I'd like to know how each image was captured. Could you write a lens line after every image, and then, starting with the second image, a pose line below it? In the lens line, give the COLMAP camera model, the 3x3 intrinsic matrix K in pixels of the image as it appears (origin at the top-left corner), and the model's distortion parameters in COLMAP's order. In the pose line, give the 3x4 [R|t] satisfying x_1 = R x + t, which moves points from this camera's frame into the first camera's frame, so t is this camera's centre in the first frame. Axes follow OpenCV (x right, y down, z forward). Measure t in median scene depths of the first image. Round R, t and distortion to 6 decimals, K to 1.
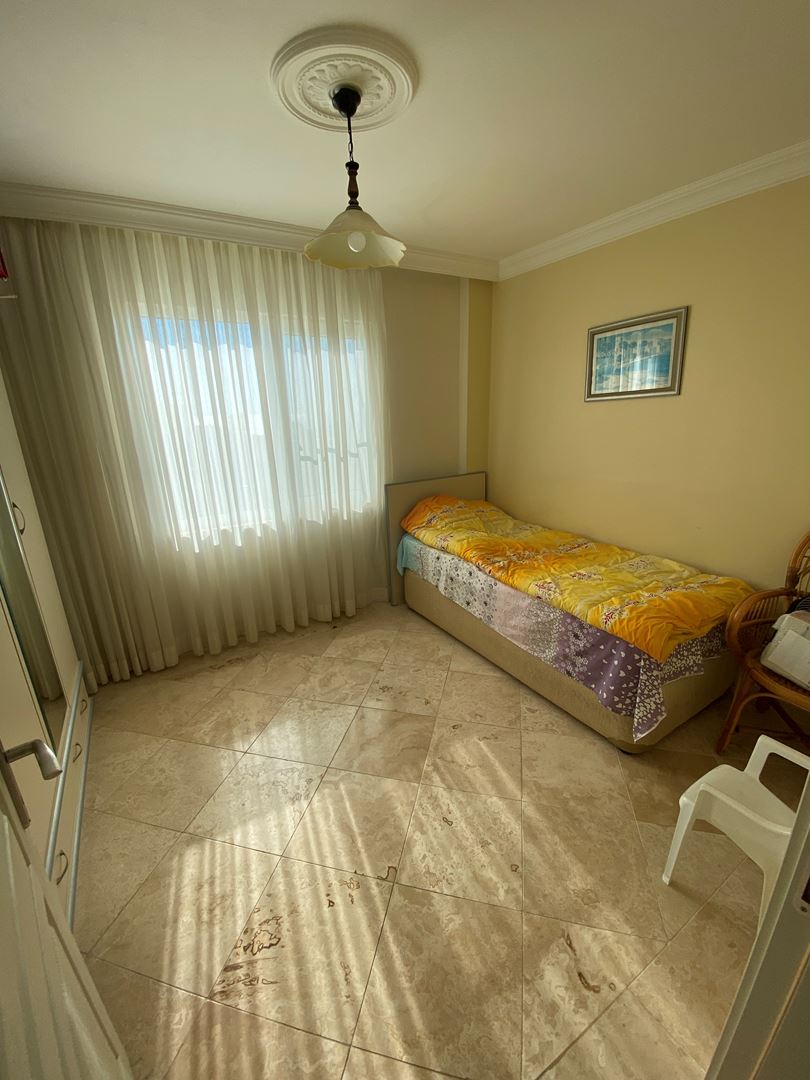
lens RADIAL K [[438.4, 0, 401.5], [0, 438.4, 543.9], [0, 0, 1]] dist [-0.040349, -0.003871]
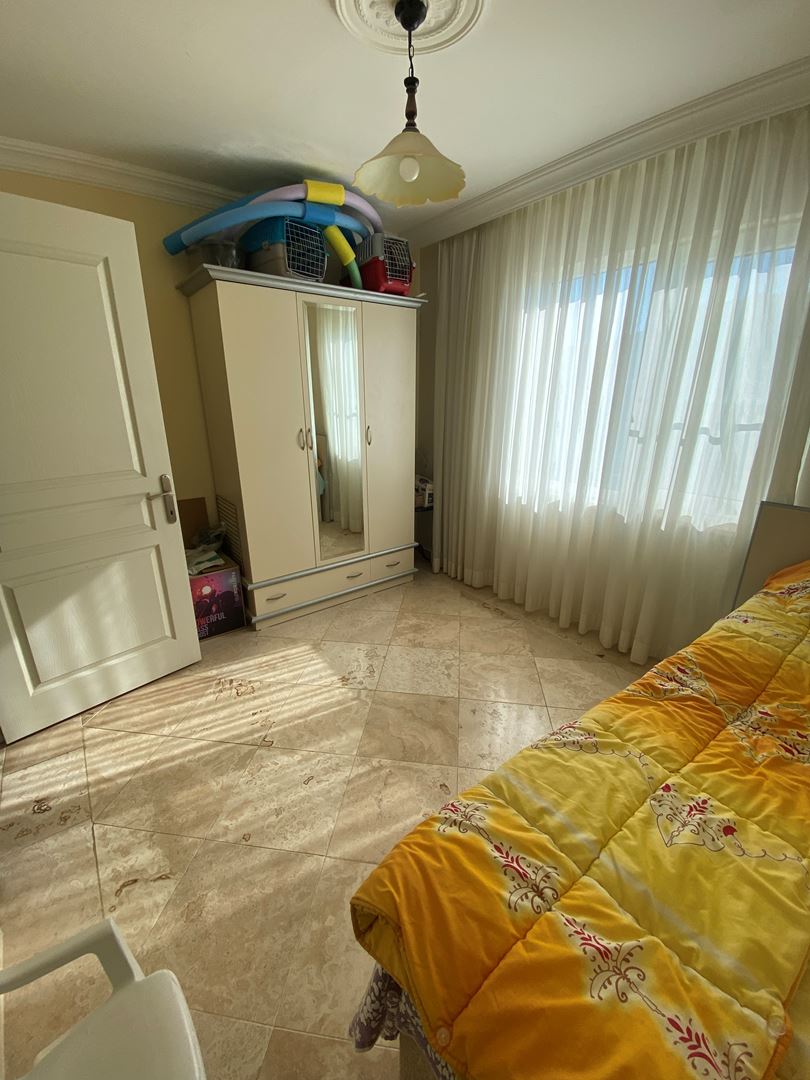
lens RADIAL K [[438.4, 0, 401.7], [0, 438.4, 536.5], [0, 0, 1]] dist [-0.040349, -0.003871]
pose [[0.105157, 0.343779, -0.933144, 0.968164], [-0.316946, 0.900999, 0.296219, -0.250471], [0.942596, 0.264607, 0.203706, 0.953541]]
